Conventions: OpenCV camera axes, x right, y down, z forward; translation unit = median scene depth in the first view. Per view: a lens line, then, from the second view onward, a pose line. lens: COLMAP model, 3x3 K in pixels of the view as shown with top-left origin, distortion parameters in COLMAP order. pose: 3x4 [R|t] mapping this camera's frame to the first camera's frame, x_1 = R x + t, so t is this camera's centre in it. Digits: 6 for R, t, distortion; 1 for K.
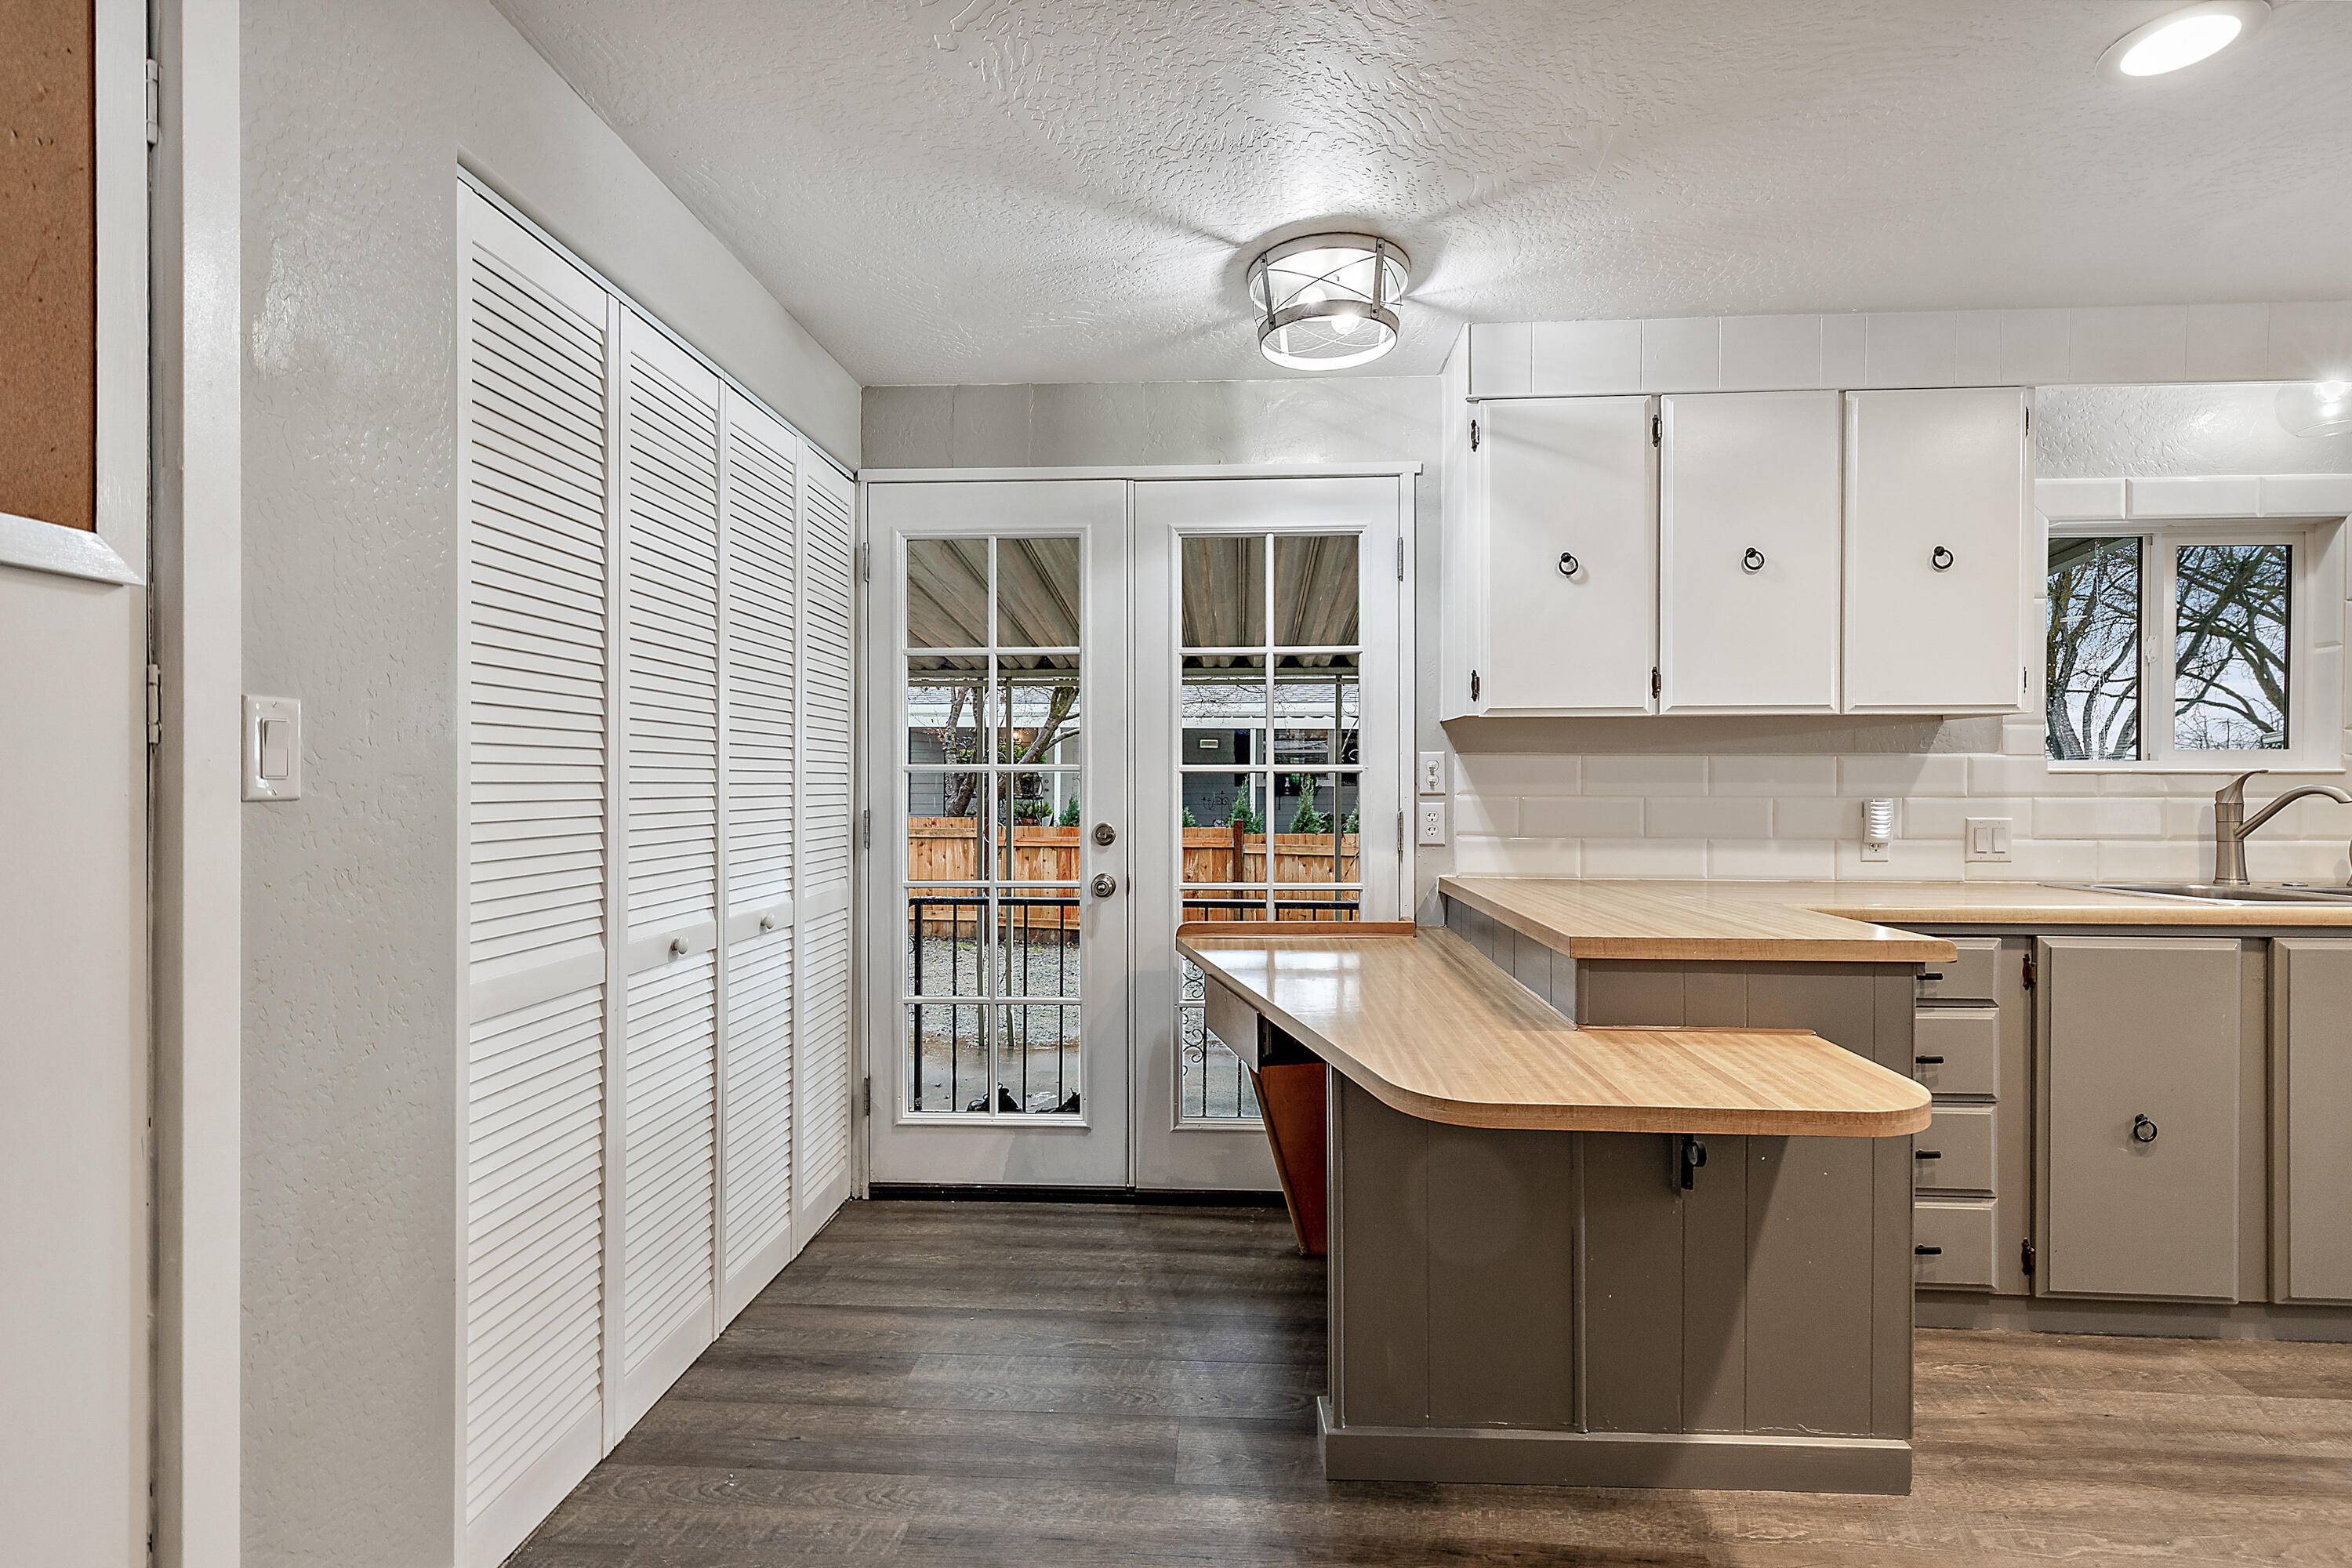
lens RADIAL K [[1071.5, 0, 1197.2], [0, 1071.5, 782.6], [0, 0, 1]] dist [0.008495, -0.001493]
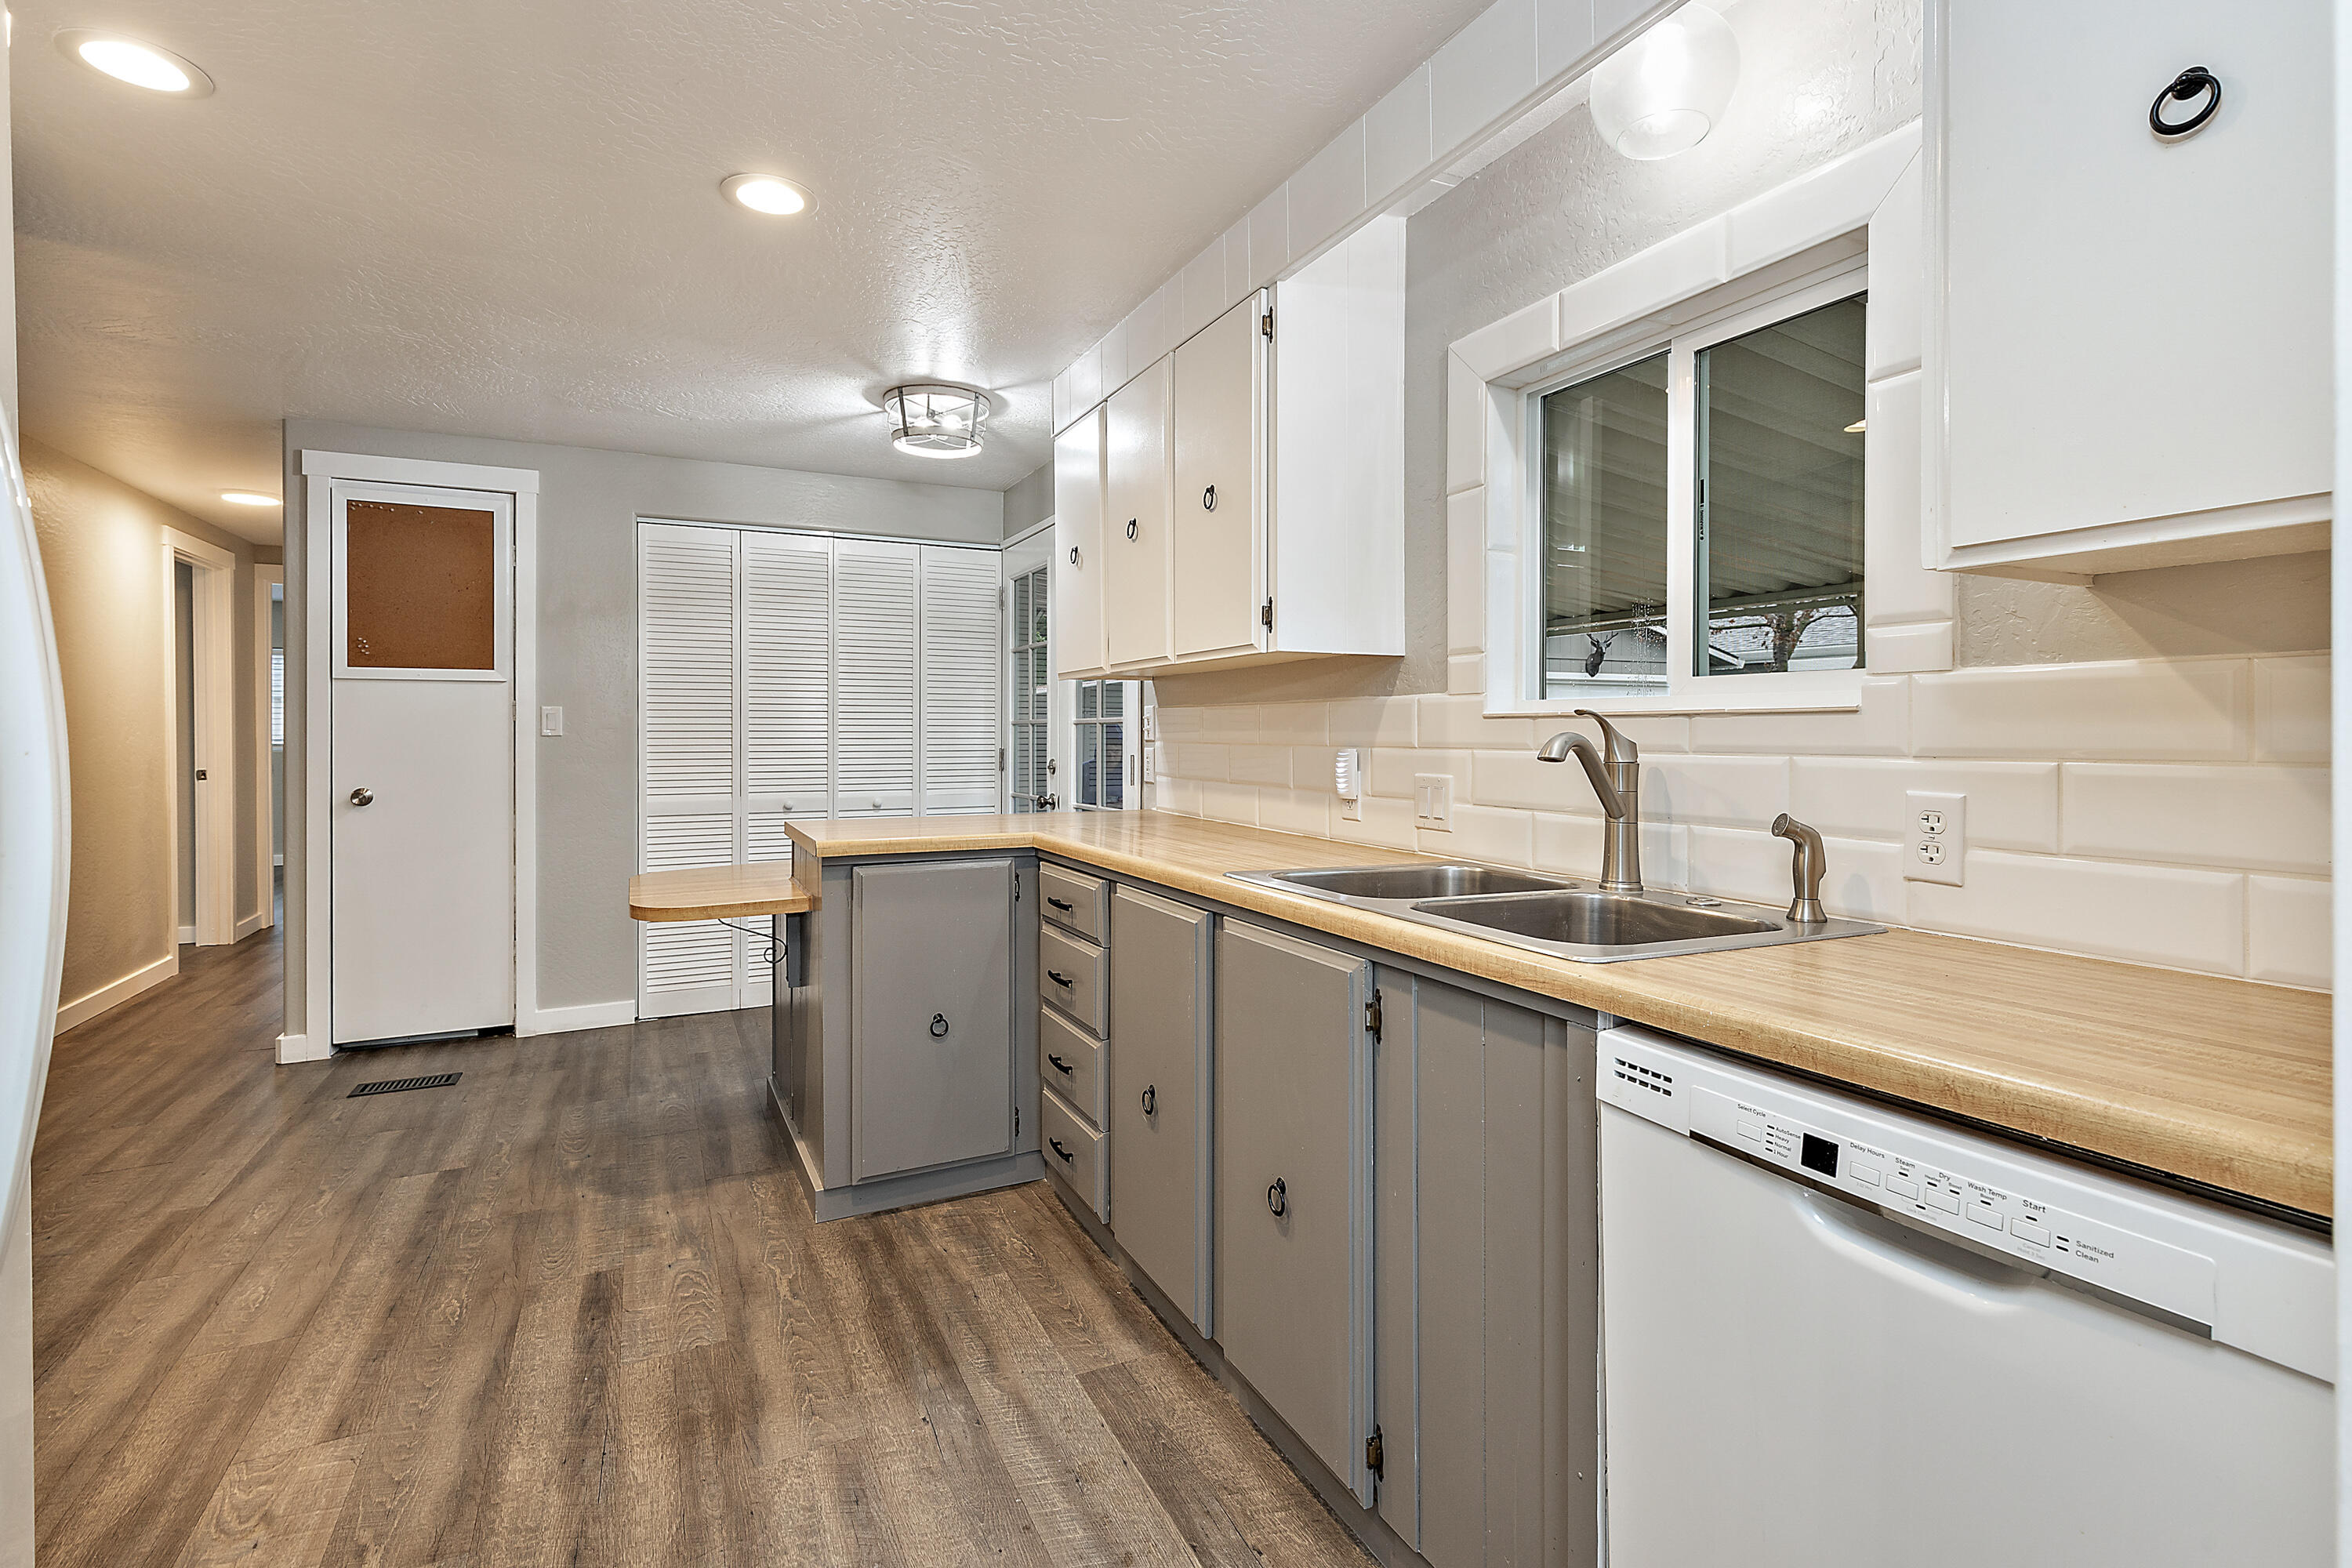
lens RADIAL K [[1071.5, 0, 1178.7], [0, 1071.5, 731.3], [0, 0, 1]] dist [0.008495, -0.001493]
pose [[0.492764, -0.000795, -0.870162, 2.041133], [0.000817, 1.000000, -0.000452, 0.001356], [0.870162, -0.000488, 0.492765, 0.675248]]
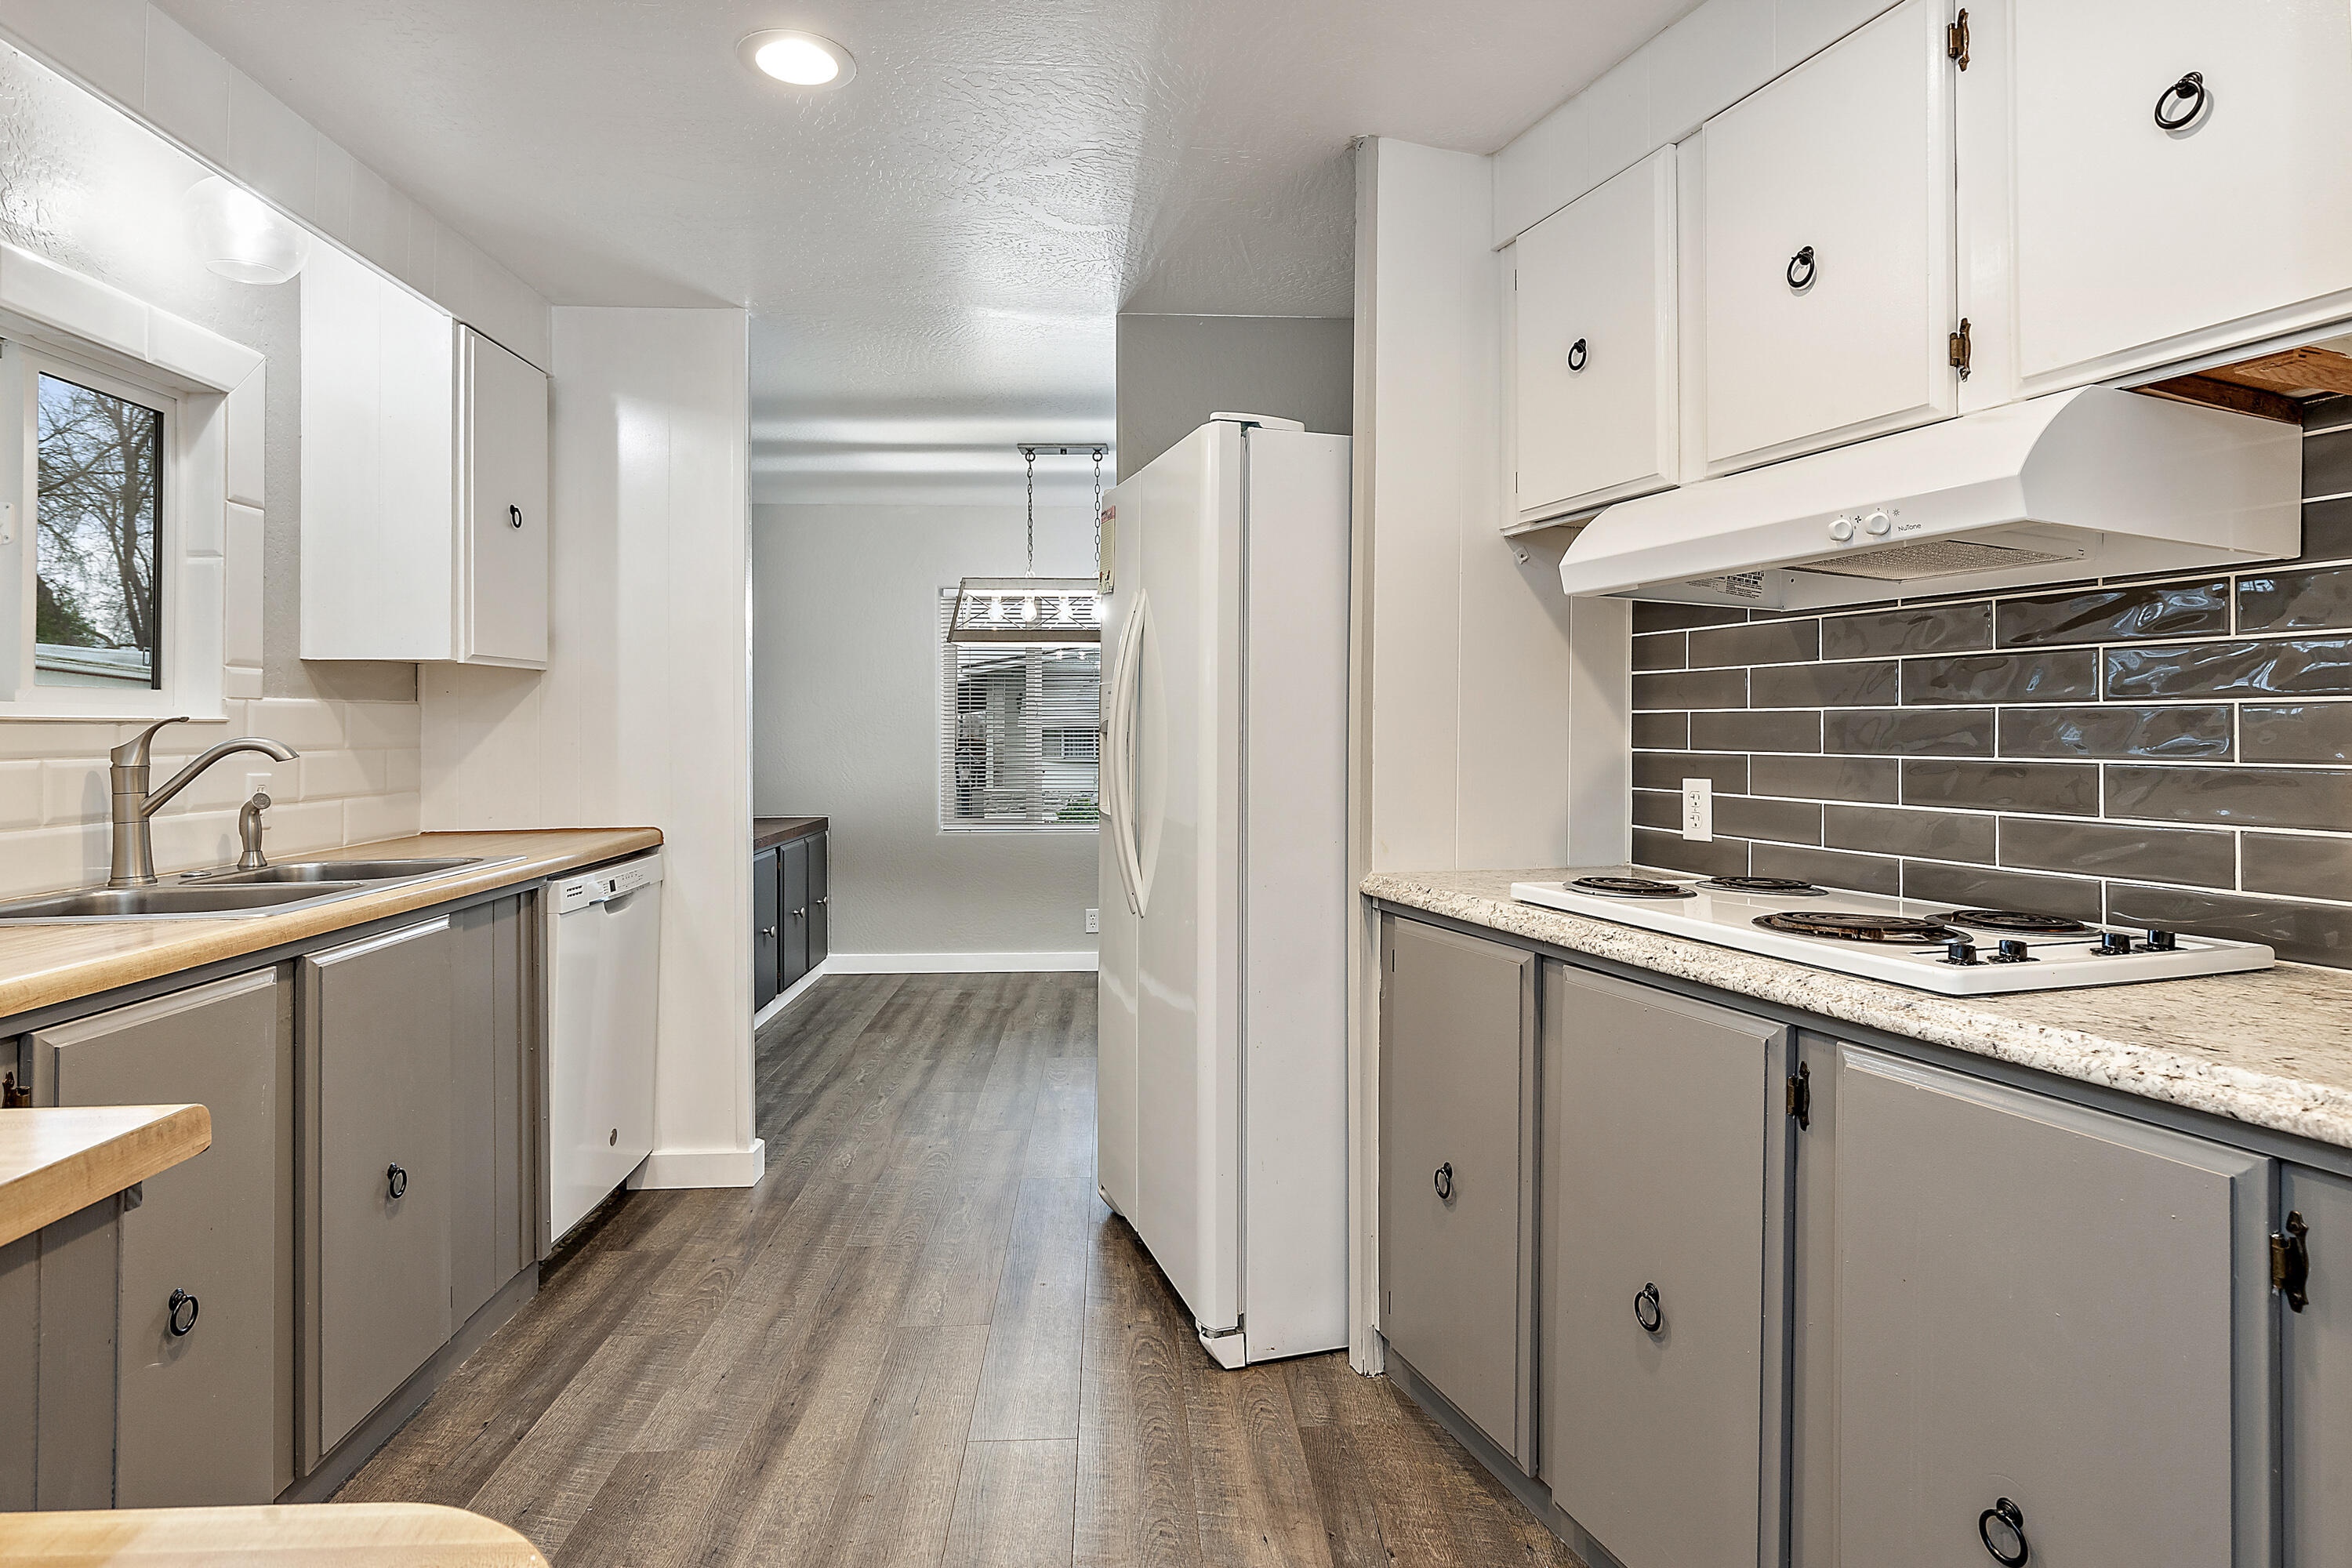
lens RADIAL K [[1249.9, 0, 1173.4], [0, 1249.9, 712.7], [0, 0, 1]] dist [-0.004780, -0.002527]
pose [[-0.102324, 0.013056, 0.994665, 0.153785], [0.004414, 0.999910, -0.012671, -0.002198], [-0.994741, 0.003094, -0.102373, 0.624154]]
